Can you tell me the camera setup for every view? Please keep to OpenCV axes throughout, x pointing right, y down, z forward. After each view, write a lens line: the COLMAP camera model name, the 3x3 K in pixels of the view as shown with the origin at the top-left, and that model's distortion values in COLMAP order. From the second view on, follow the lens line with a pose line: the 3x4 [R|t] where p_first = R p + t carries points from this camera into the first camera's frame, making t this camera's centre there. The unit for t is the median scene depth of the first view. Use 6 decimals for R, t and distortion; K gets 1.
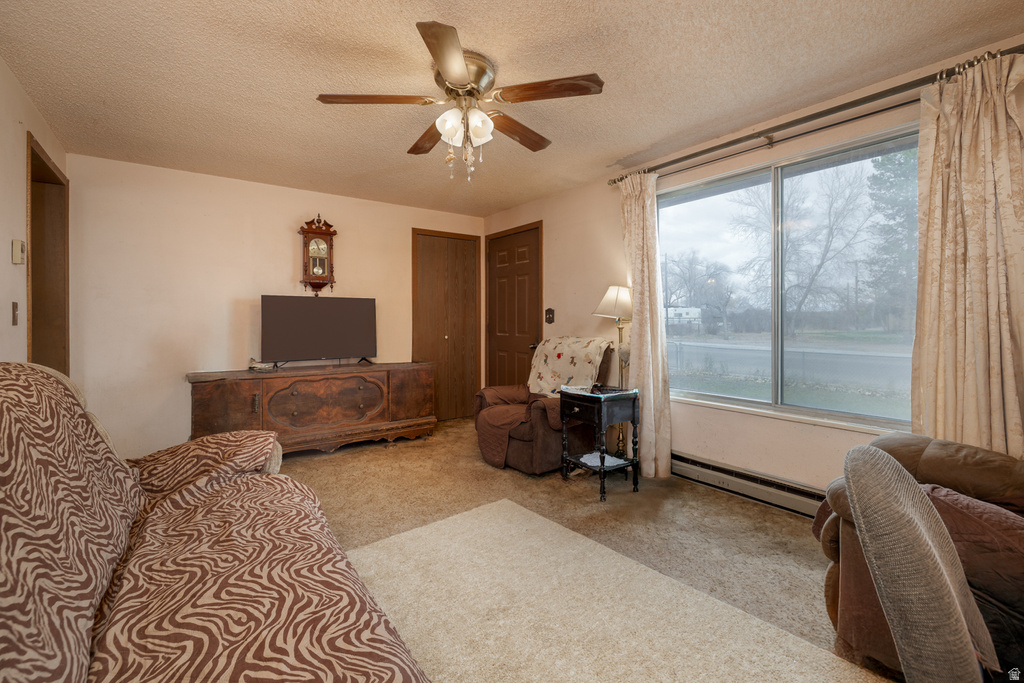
lens RADIAL K [[434.7, 0, 512.9], [0, 434.7, 321.8], [0, 0, 1]] dist [0.000245, 0.000036]
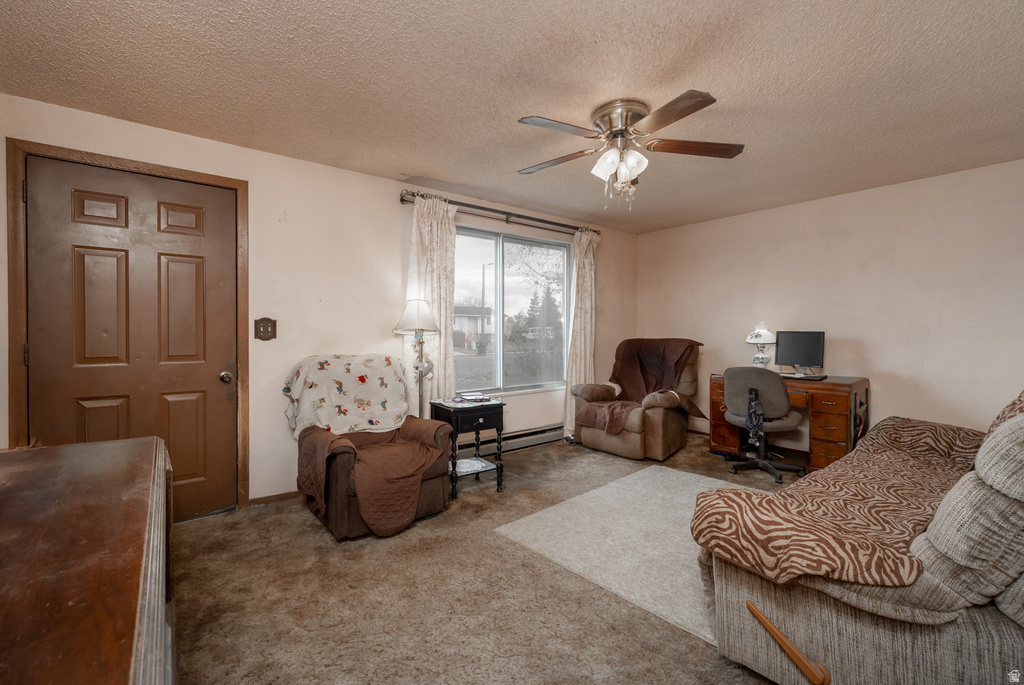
lens RADIAL K [[441.2, 0, 510.6], [0, 441.2, 334.9], [0, 0, 1]] dist [-0.002127, -0.000176]
pose [[-0.030812, -0.003409, 0.999519, -0.994866], [0.004917, 0.999982, 0.003562, -0.007575], [-0.999513, 0.005024, -0.030795, 1.042487]]
